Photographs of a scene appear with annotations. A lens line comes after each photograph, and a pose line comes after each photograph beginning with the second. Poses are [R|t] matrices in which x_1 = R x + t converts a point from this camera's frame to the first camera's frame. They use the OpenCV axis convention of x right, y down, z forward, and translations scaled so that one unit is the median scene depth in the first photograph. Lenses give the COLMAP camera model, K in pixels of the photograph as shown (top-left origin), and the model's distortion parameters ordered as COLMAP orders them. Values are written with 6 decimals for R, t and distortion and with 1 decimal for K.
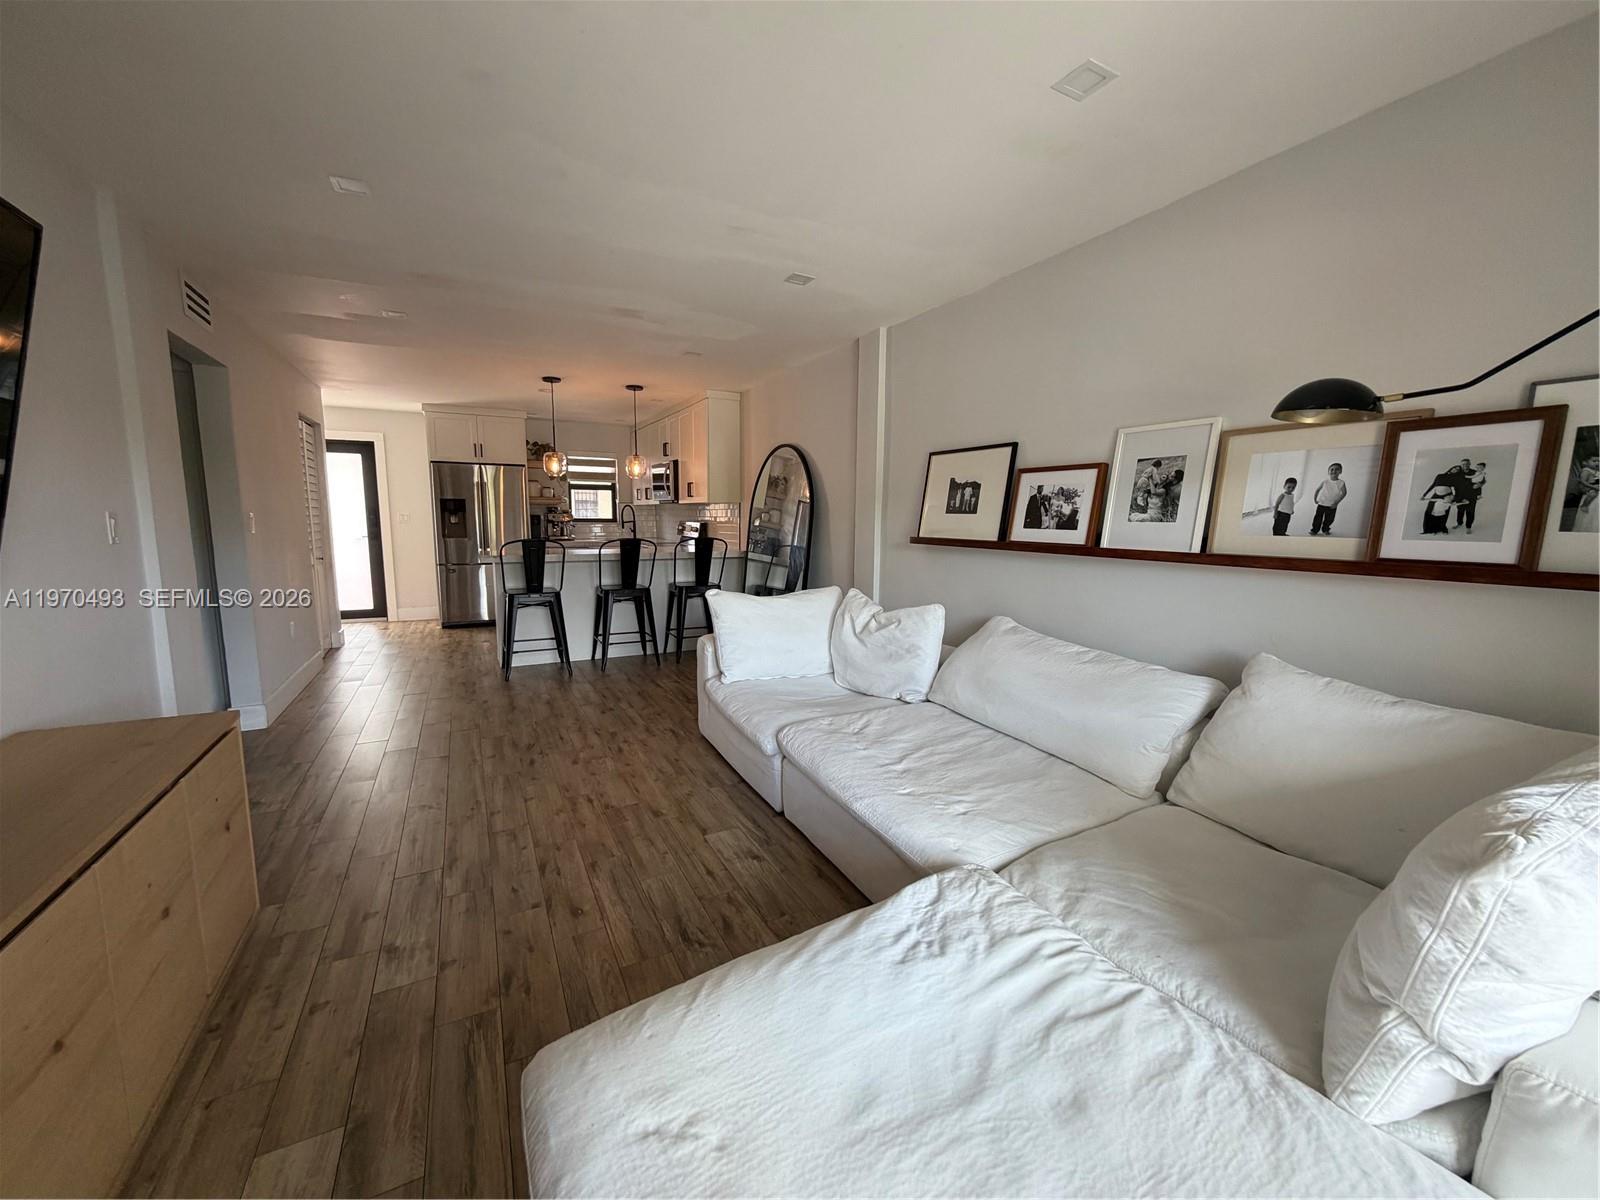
lens RADIAL K [[638.5, 0, 805.7], [0, 638.5, 600.4], [0, 0, 1]] dist [0.001796, -0.000416]
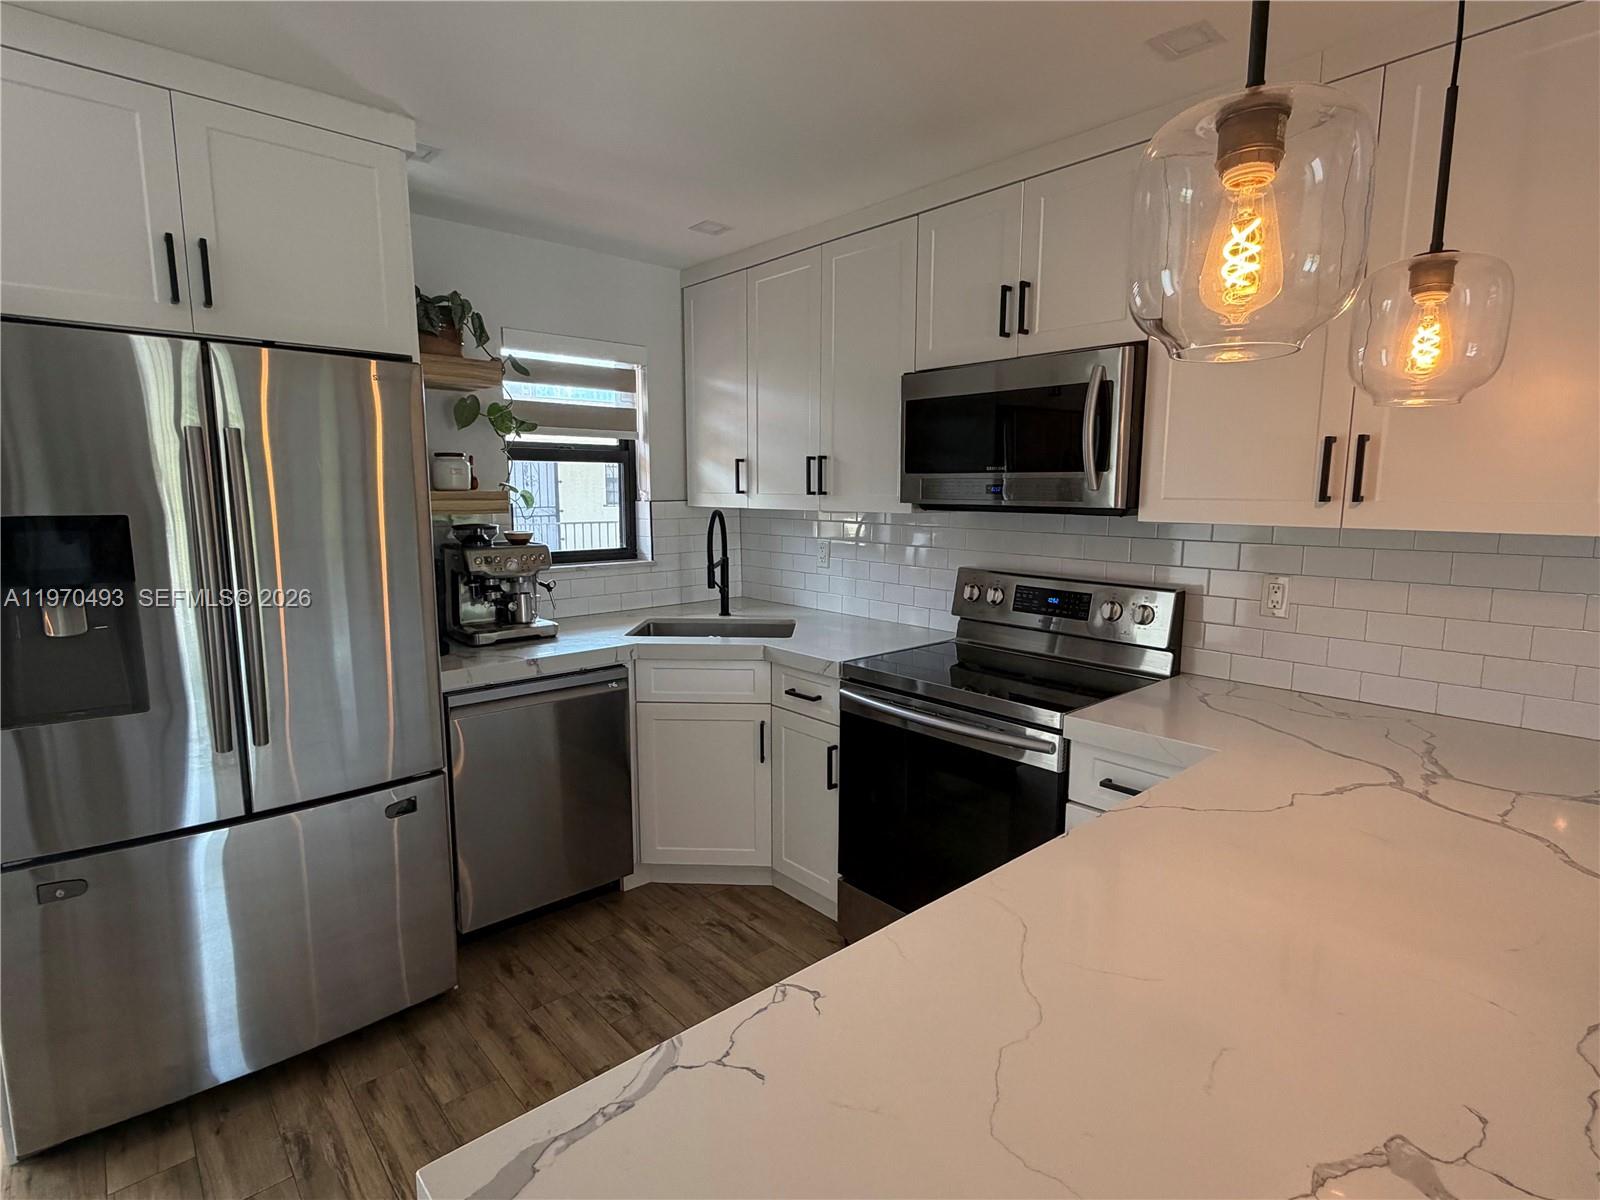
lens RADIAL K [[811.2, 0, 793.7], [0, 811.2, 601.5], [0, 0, 1]] dist [-0.000202, 0.002003]
pose [[0.972013, -0.041145, 0.231297, -0.855303], [0.039005, 0.999143, 0.013818, -0.278159], [-0.231668, -0.004410, 0.972785, 1.546762]]
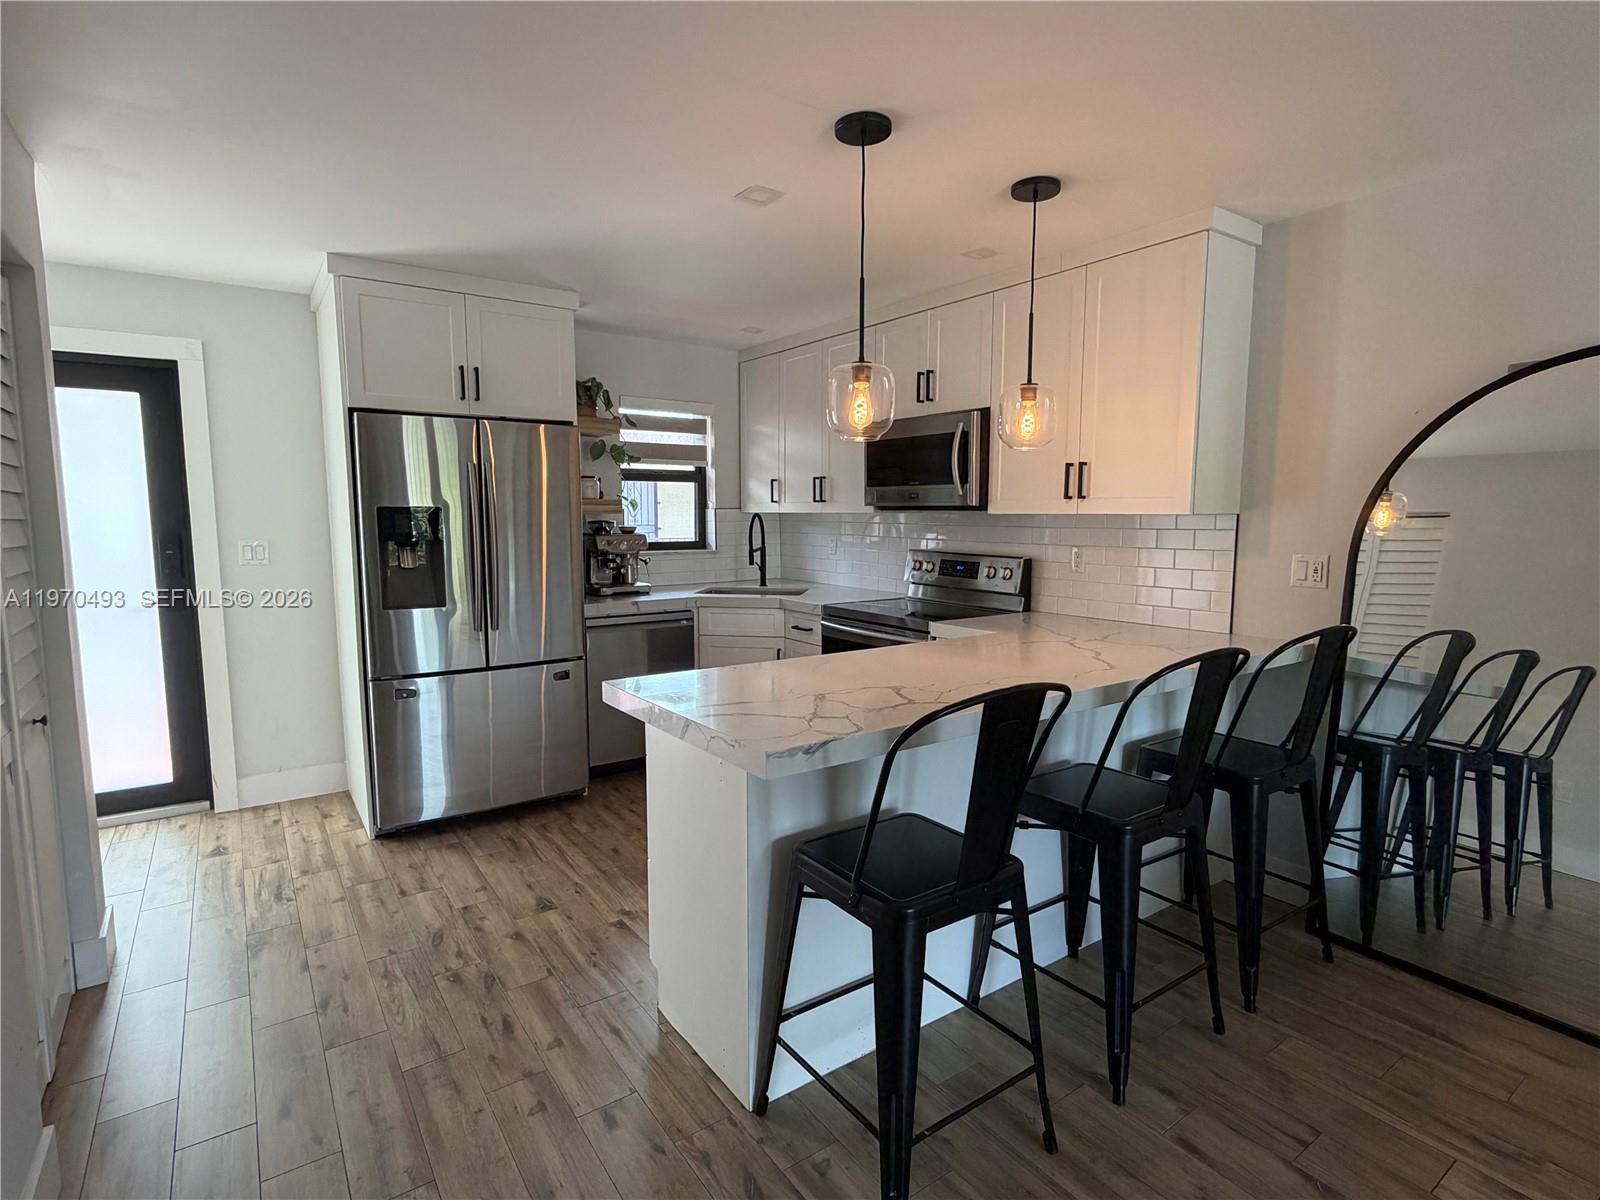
lens RADIAL K [[811.5, 0, 794.4], [0, 811.5, 602.5], [0, 0, 1]] dist [0.000438, 0.000713]
pose [[0.992661, -0.022492, 0.118823, -0.823222], [0.024785, 0.999533, -0.017853, -0.188329], [-0.118366, 0.020667, 0.992755, 1.056248]]
